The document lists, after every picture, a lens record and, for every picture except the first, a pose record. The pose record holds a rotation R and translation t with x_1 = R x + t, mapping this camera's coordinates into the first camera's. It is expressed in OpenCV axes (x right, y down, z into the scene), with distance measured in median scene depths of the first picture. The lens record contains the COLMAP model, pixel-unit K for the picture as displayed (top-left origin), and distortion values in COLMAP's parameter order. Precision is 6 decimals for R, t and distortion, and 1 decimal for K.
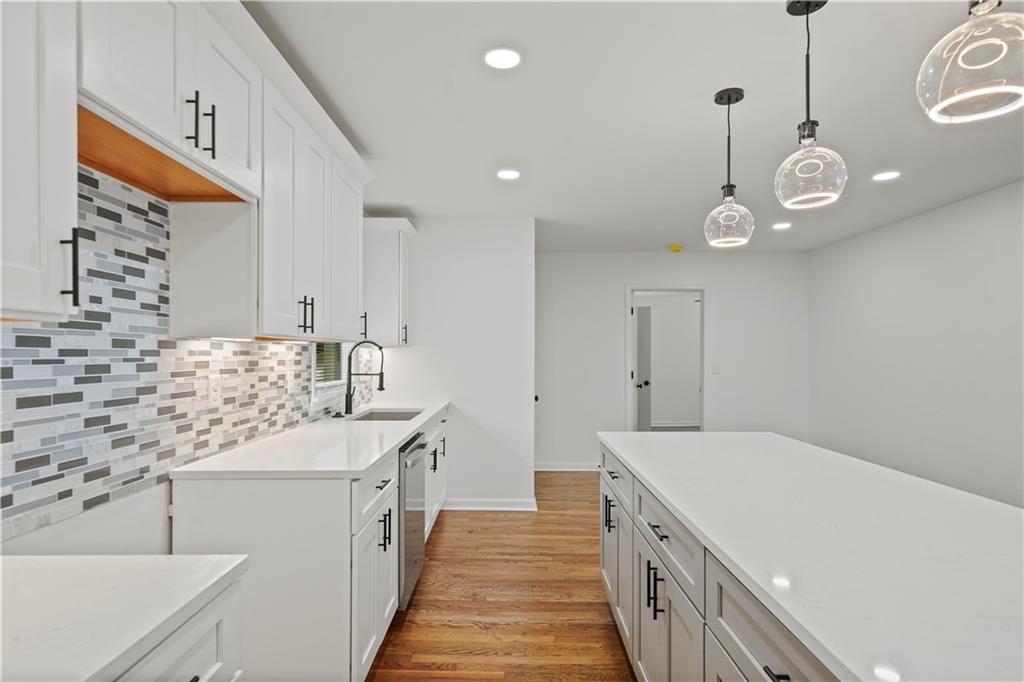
lens RADIAL K [[528.5, 0, 512.1], [0, 528.5, 350.1], [0, 0, 1]] dist [0.000037, -0.000001]
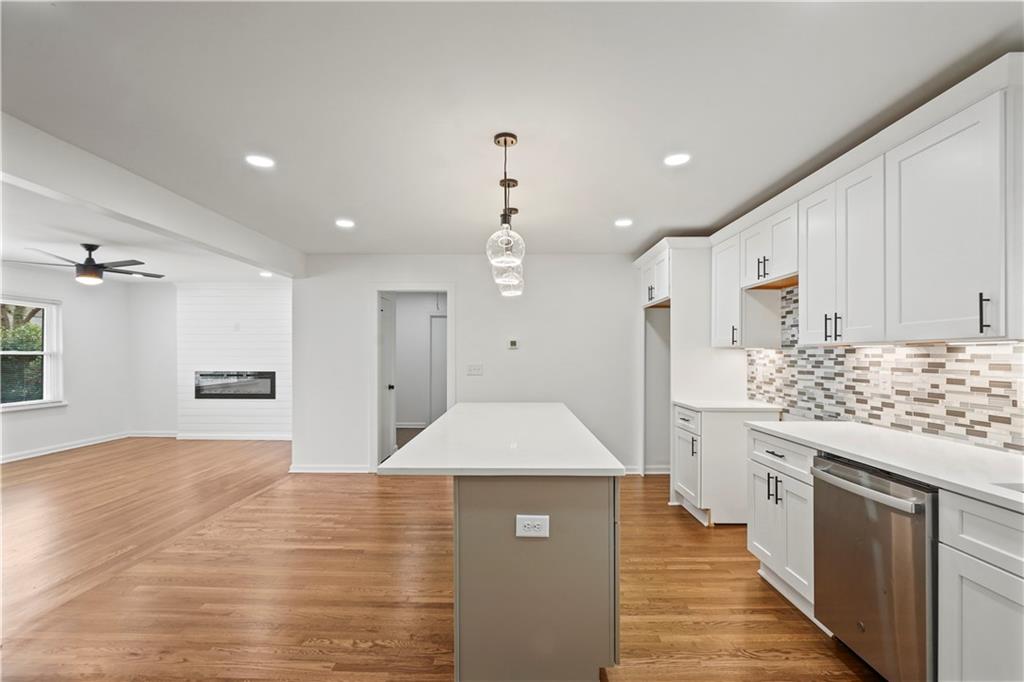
lens RADIAL K [[472.2, 0, 508.2], [0, 472.2, 353.9], [0, 0, 1]] dist [-0.000671, 0.000273]
pose [[-0.999871, -0.003195, 0.015717, 0.459623], [-0.003365, 0.999936, -0.010806, 0.018836], [-0.015681, -0.010857, -0.999818, 2.458071]]
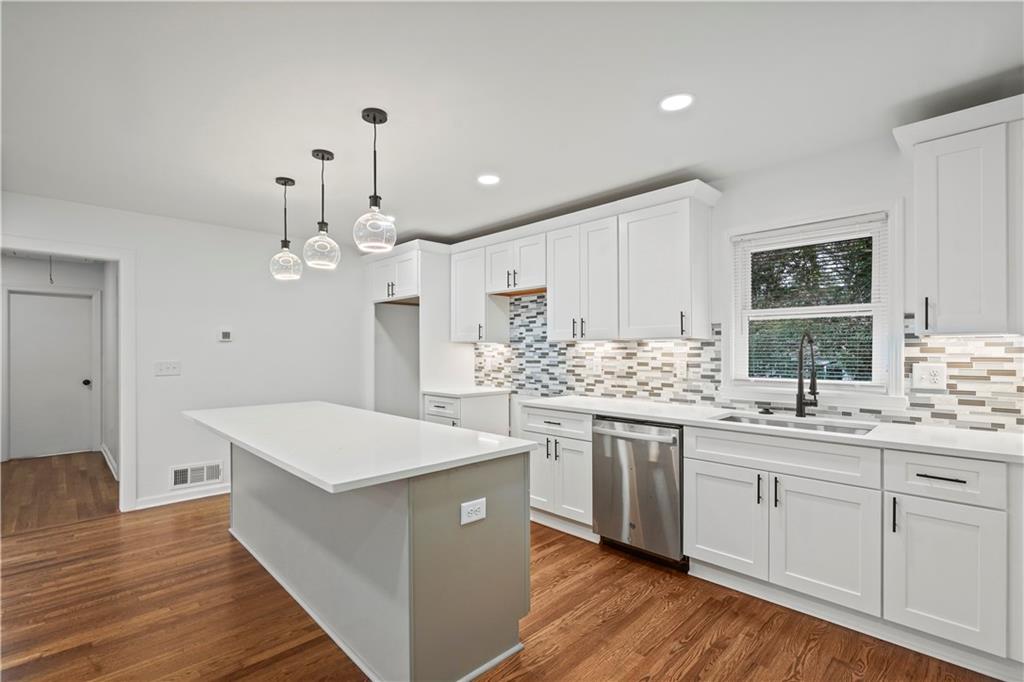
lens RADIAL K [[475.8, 0, 509.5], [0, 475.8, 347.4], [0, 0, 1]] dist [-0.008460, 0.000701]
pose [[-0.718275, -0.003317, -0.695752, 1.075374], [0.006882, 0.999906, -0.011872, 0.022805], [0.695726, -0.013316, -0.718184, 2.277202]]
